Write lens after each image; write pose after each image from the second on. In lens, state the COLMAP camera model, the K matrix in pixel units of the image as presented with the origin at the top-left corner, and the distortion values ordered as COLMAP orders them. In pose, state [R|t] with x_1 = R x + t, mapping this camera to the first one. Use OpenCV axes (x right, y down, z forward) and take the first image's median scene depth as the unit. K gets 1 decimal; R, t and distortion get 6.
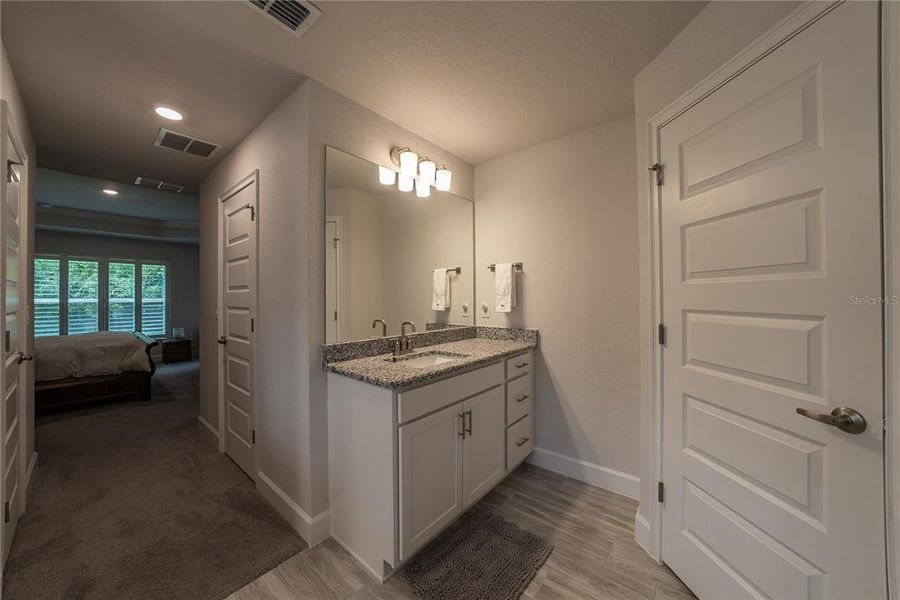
lens RADIAL K [[316.7, 0, 453.3], [0, 316.7, 294.4], [0, 0, 1]] dist [-0.029402, 0.005457]
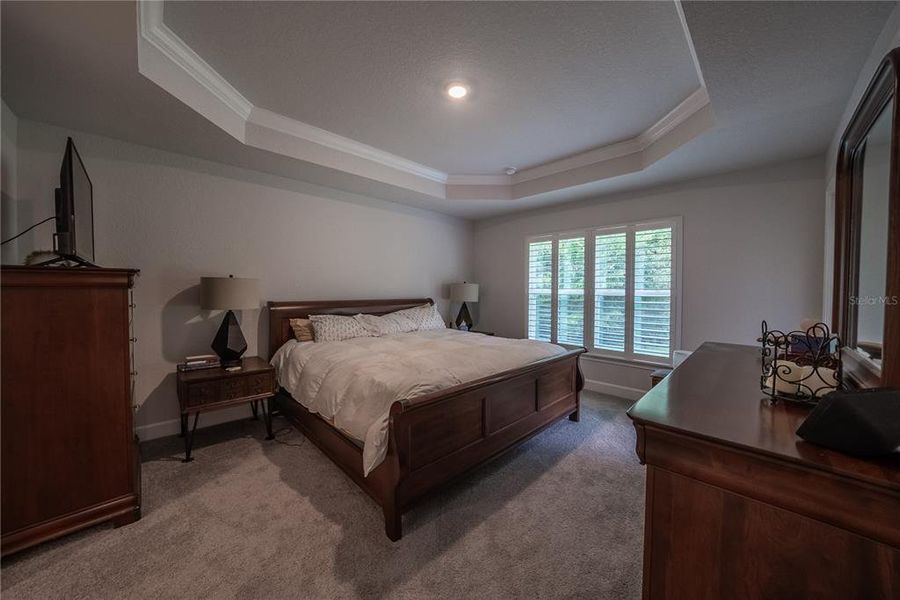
lens RADIAL K [[316.7, 0, 453.7], [0, 316.7, 296.4], [0, 0, 1]] dist [-0.029402, 0.005457]
pose [[-0.106332, 0.024793, -0.994022, -0.839363], [0.005284, 0.999689, 0.024369, 0.020825], [0.994317, -0.002661, -0.106430, 1.589232]]
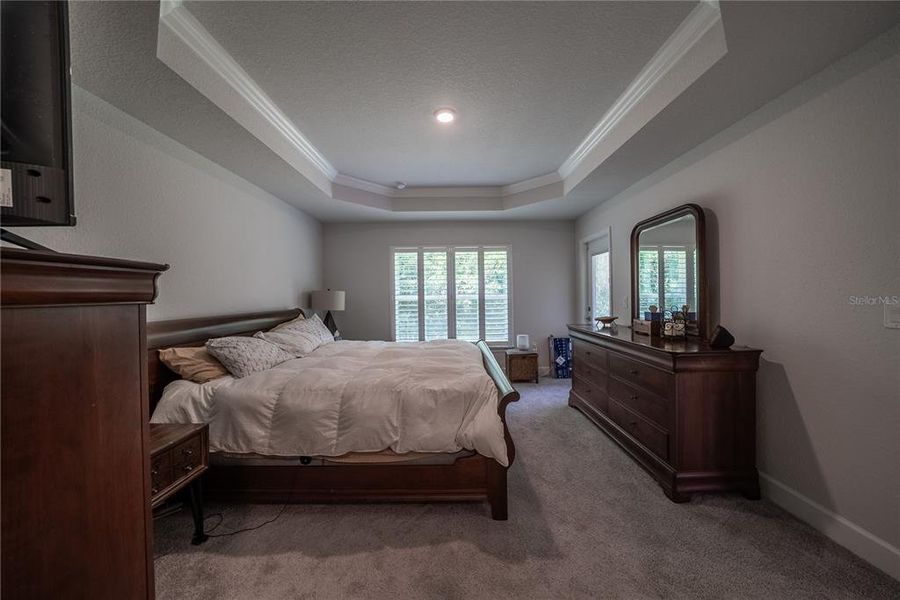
lens RADIAL K [[316.7, 0, 455.1], [0, 316.7, 295.8], [0, 0, 1]] dist [-0.029402, 0.005457]
pose [[0.640770, -0.003690, -0.767724, -0.956853], [0.019045, 0.999757, 0.011090, 0.012681], [0.767497, -0.021728, 0.640685, 0.928439]]
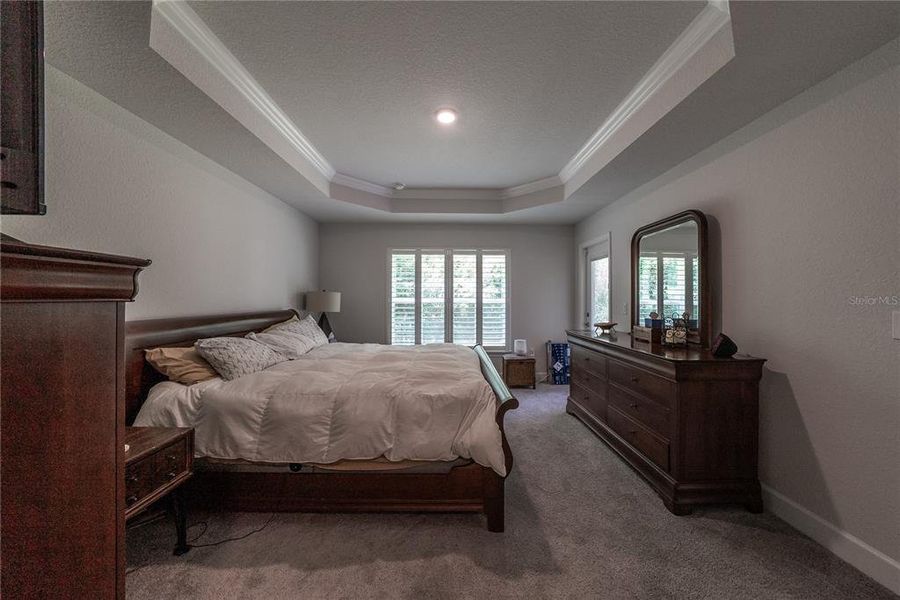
lens RADIAL K [[316.7, 0, 454.9], [0, 316.7, 296.6], [0, 0, 1]] dist [-0.029402, 0.005457]
pose [[0.648130, 0.000619, -0.761529, -0.974489], [0.001933, 0.999995, 0.002458, 0.014029], [0.761527, -0.003065, 0.648126, 0.938217]]
